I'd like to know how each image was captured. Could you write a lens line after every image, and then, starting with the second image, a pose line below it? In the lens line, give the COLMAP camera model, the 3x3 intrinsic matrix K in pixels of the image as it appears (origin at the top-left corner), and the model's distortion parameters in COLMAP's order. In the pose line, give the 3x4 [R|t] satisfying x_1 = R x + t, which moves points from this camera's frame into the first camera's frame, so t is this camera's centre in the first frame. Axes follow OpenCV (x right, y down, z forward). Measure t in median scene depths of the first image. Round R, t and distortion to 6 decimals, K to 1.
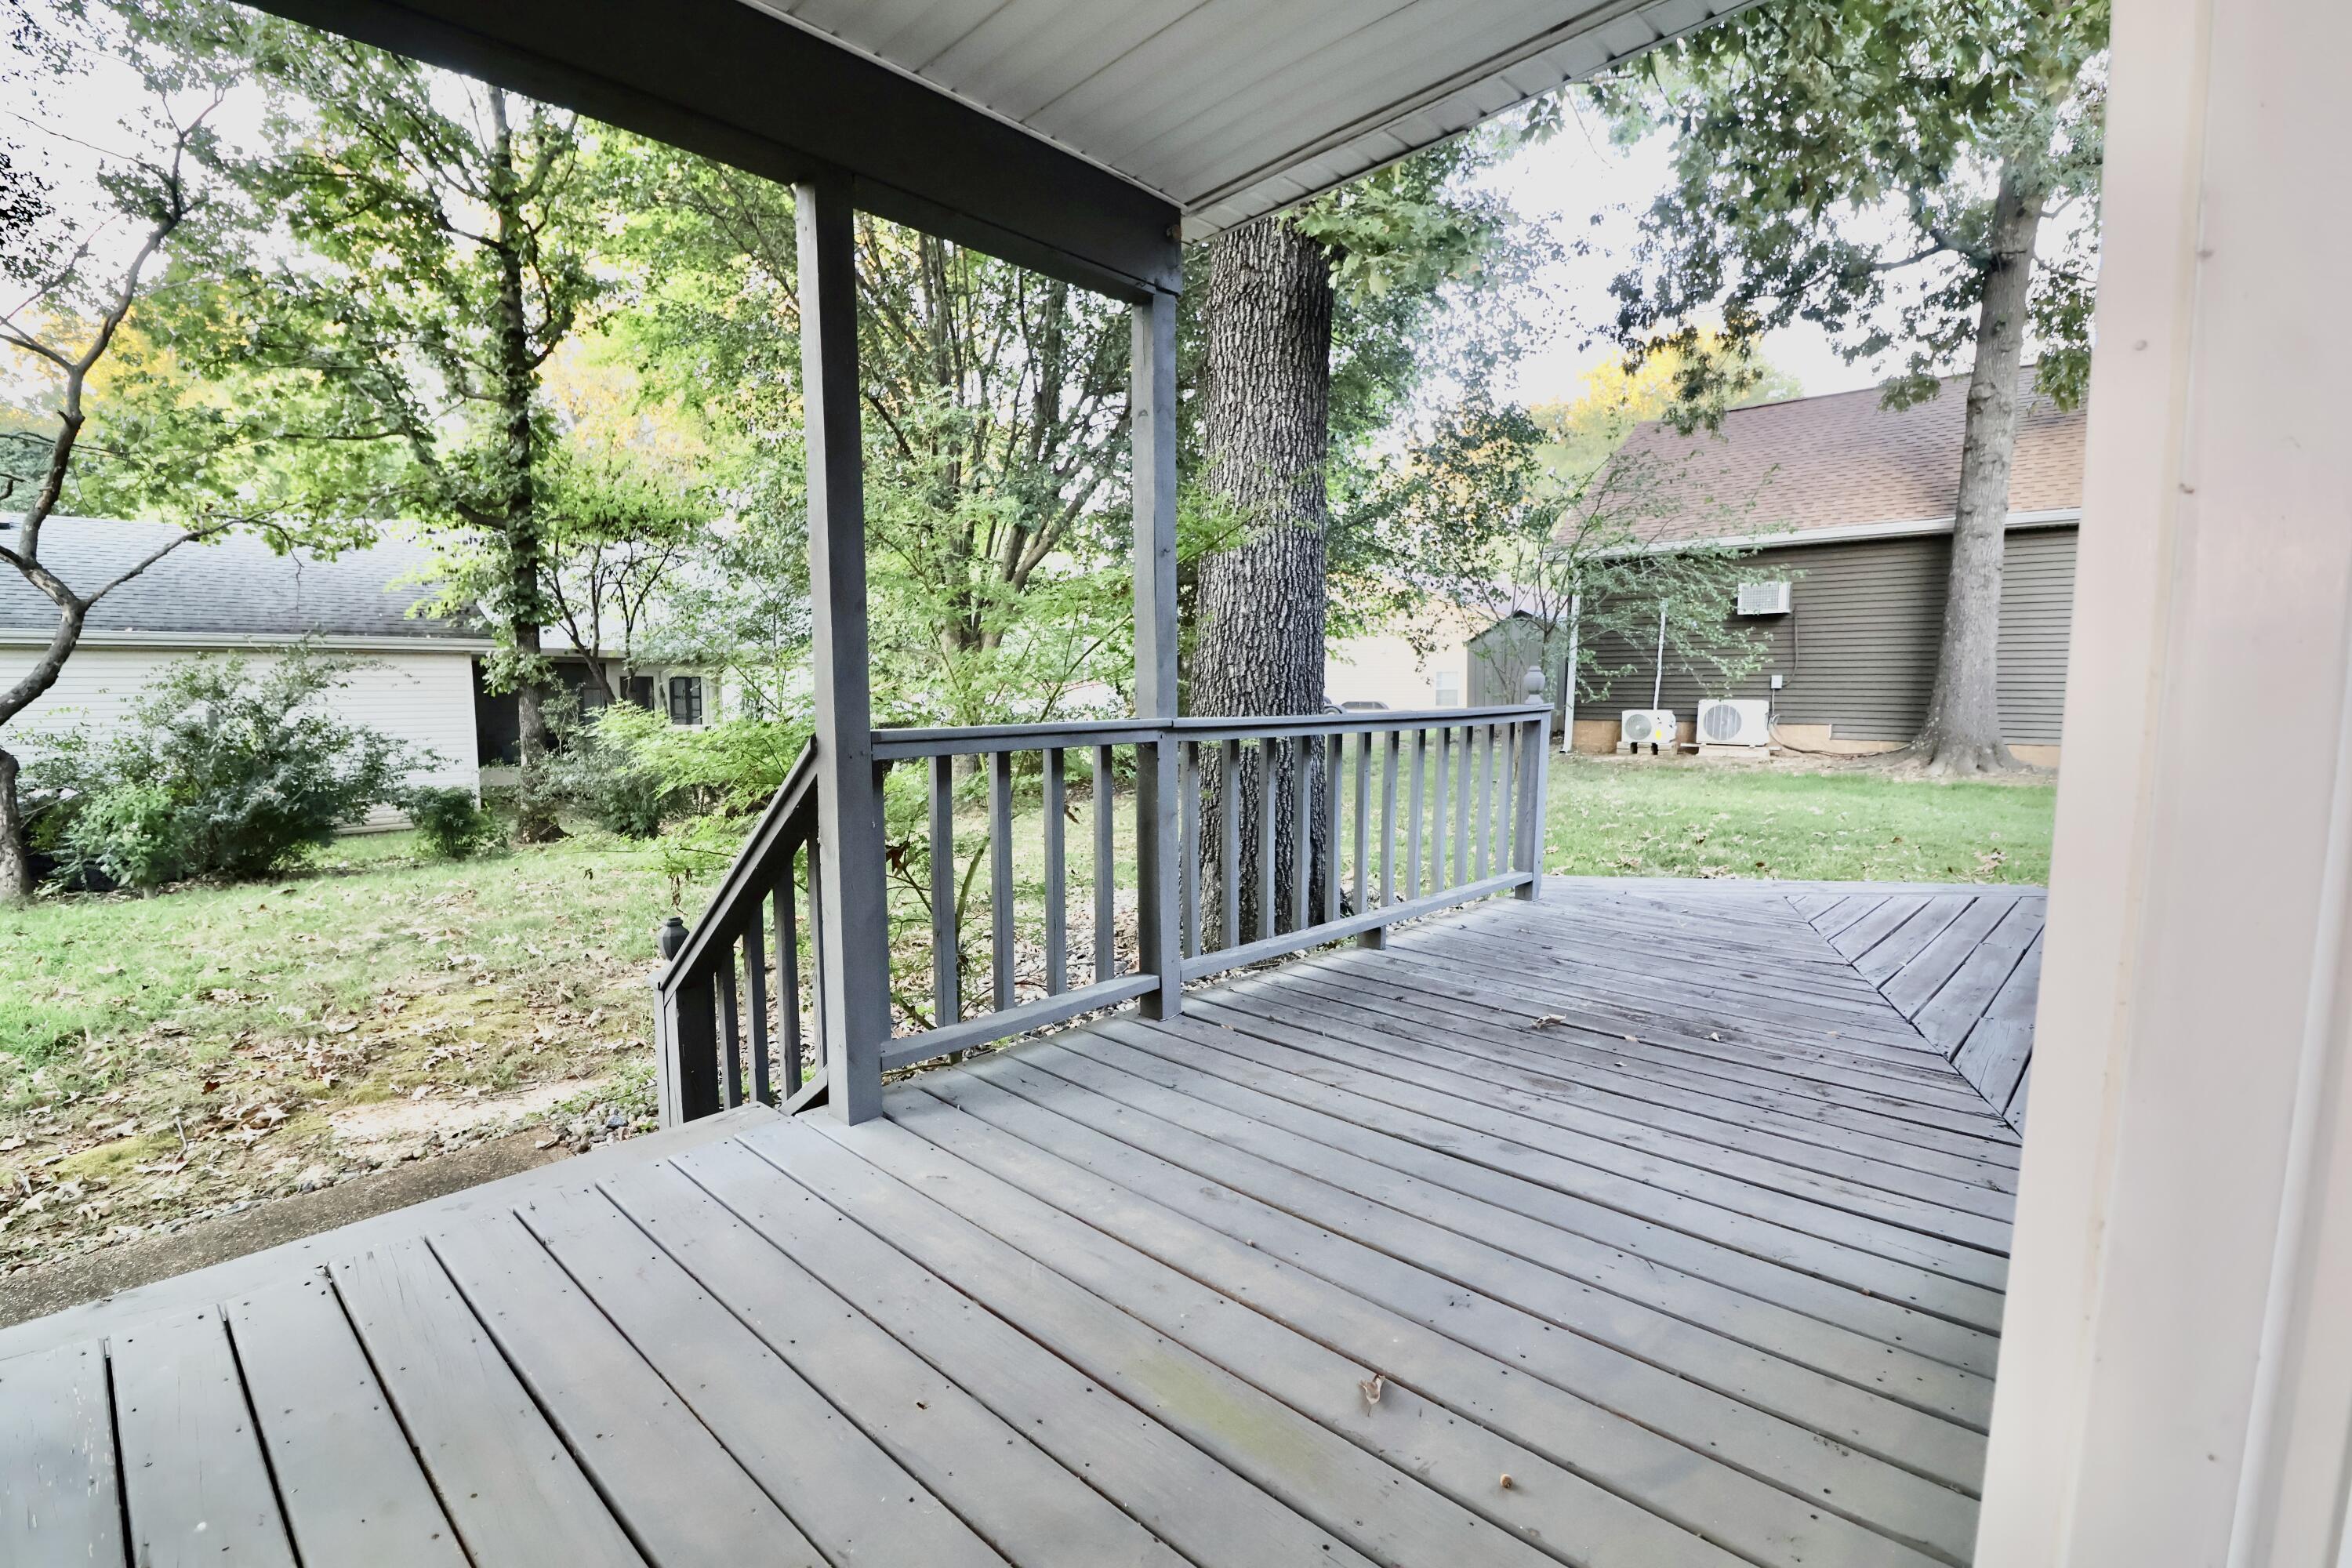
lens RADIAL K [[1081.5, 0, 1164.8], [0, 1081.5, 793.5], [0, 0, 1]] dist [-0.011344, -0.006148]
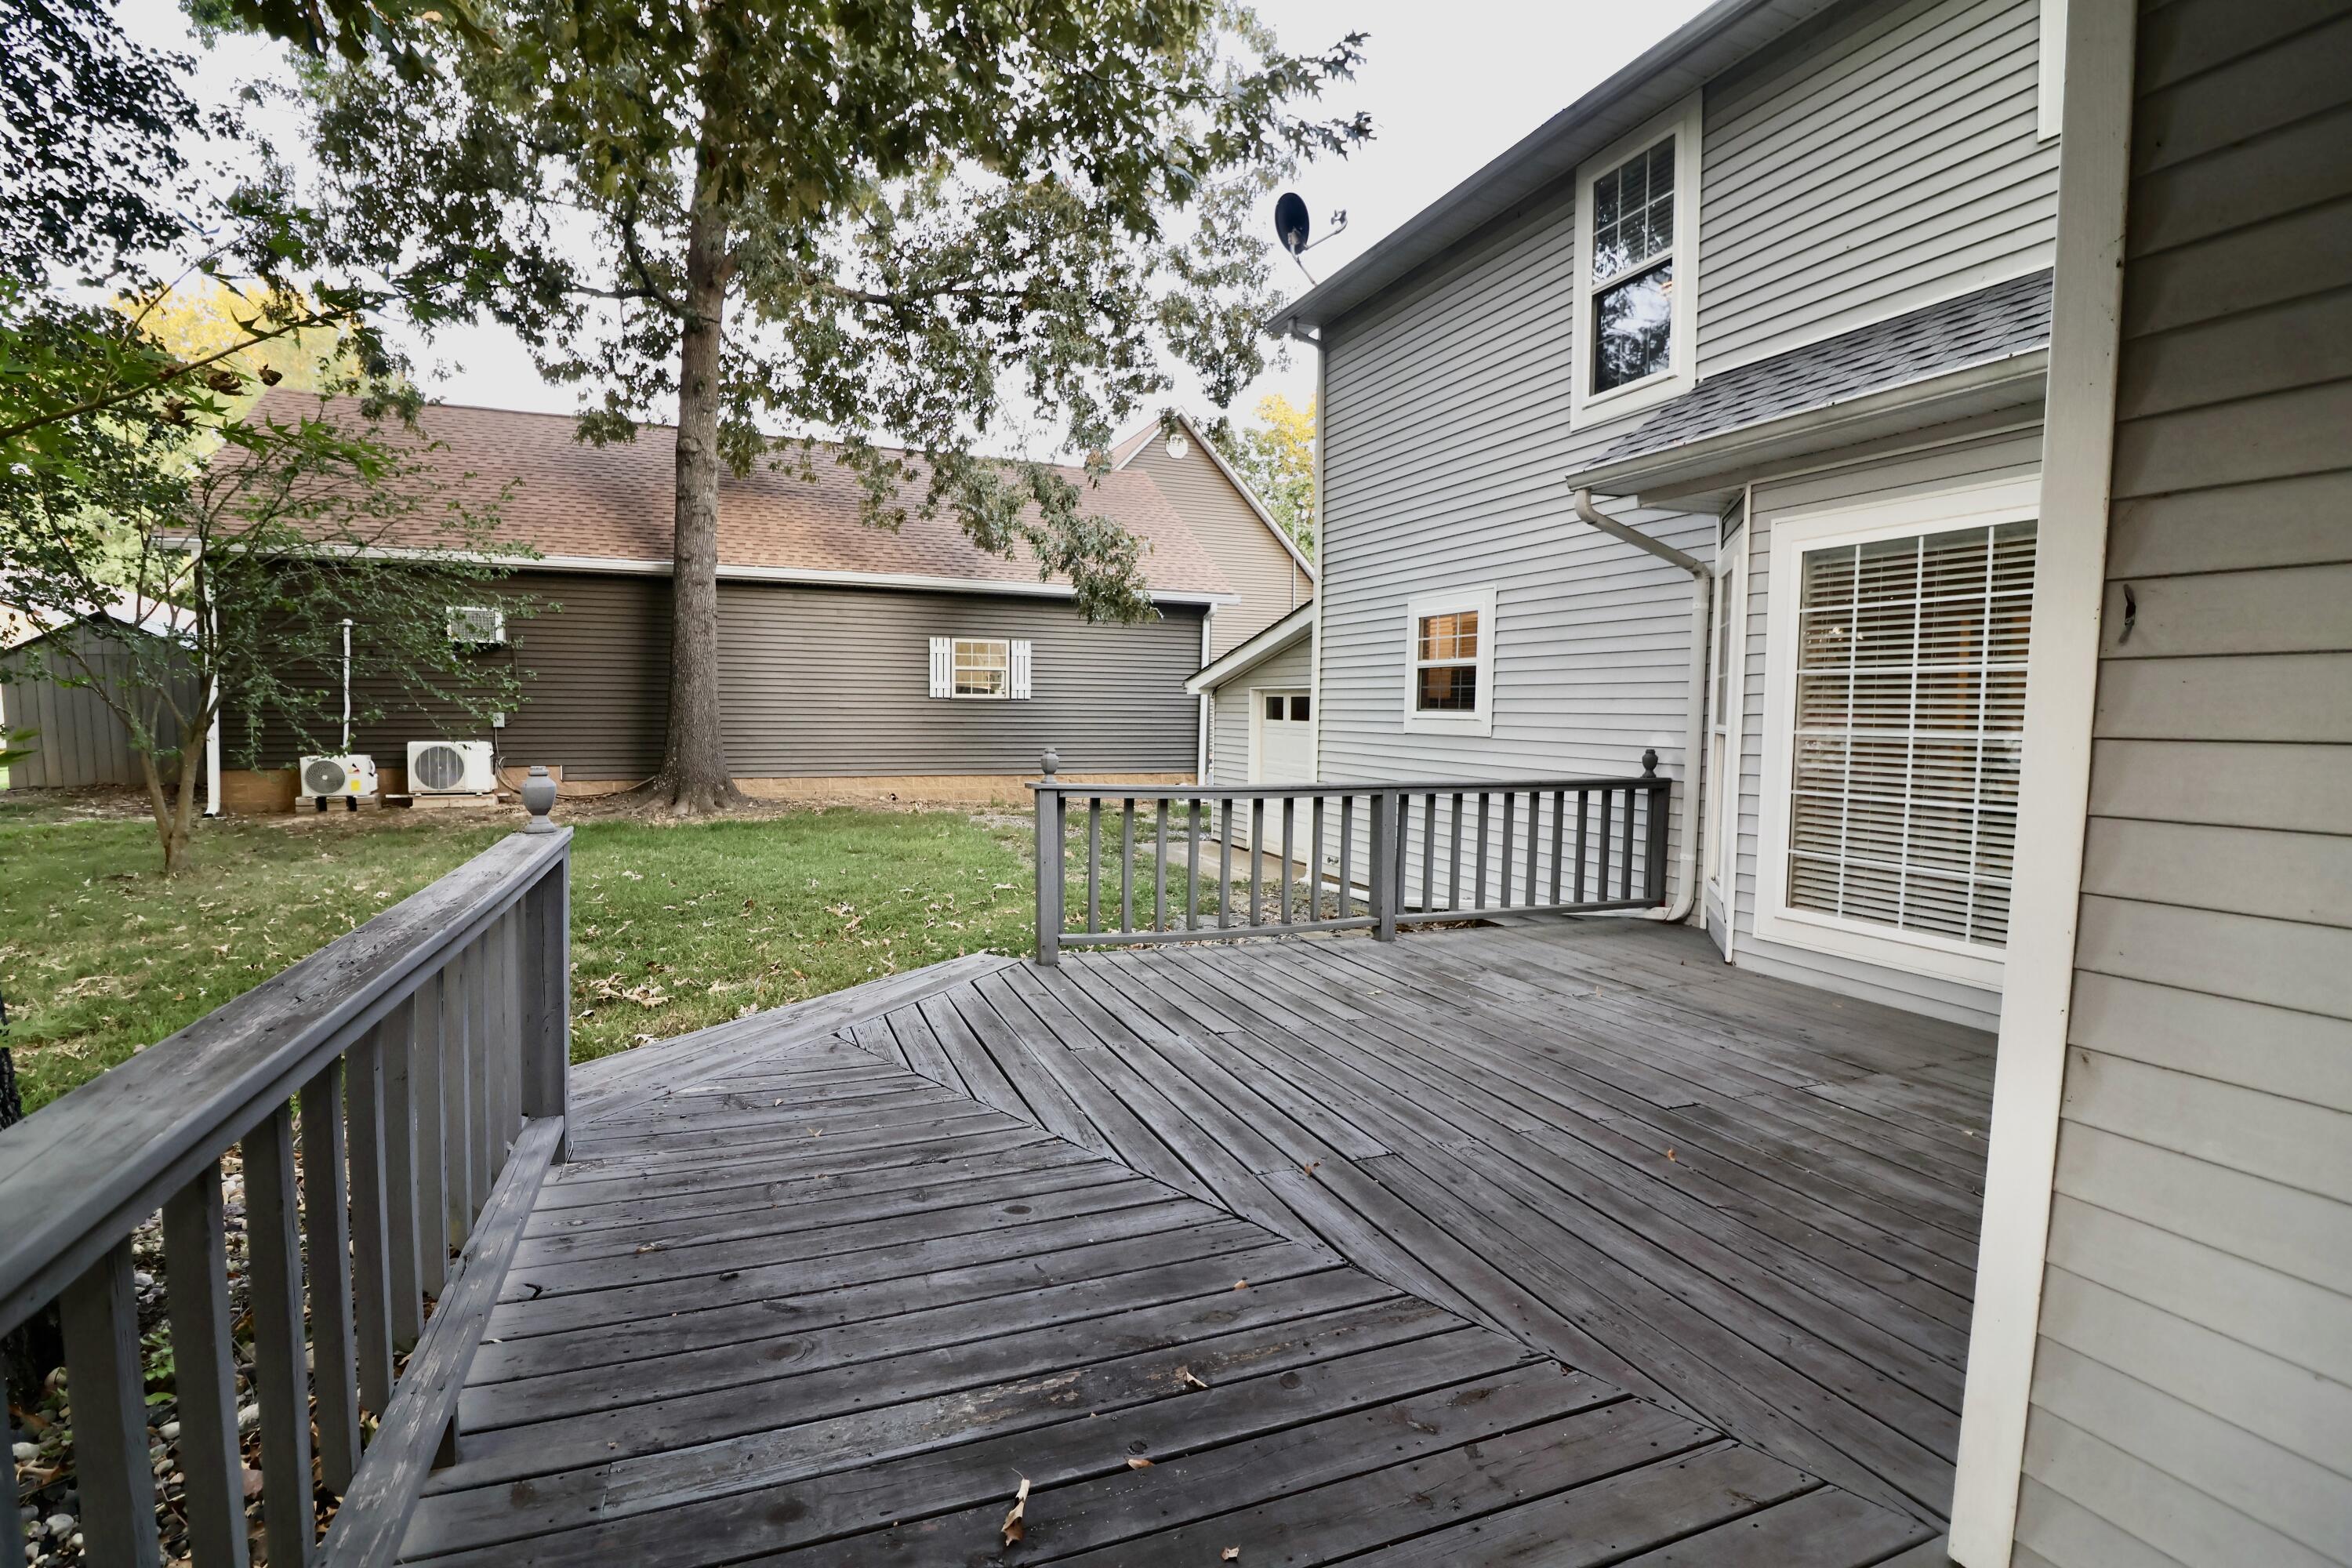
lens RADIAL K [[1081.5, 0, 1166.3], [0, 1081.5, 797.5], [0, 0, 1]] dist [-0.011344, -0.006148]
pose [[0.419707, -0.065895, 0.905264, -0.012465], [0.080887, 0.996108, 0.035007, -0.028753], [-0.904048, 0.058531, 0.423404, 0.136624]]
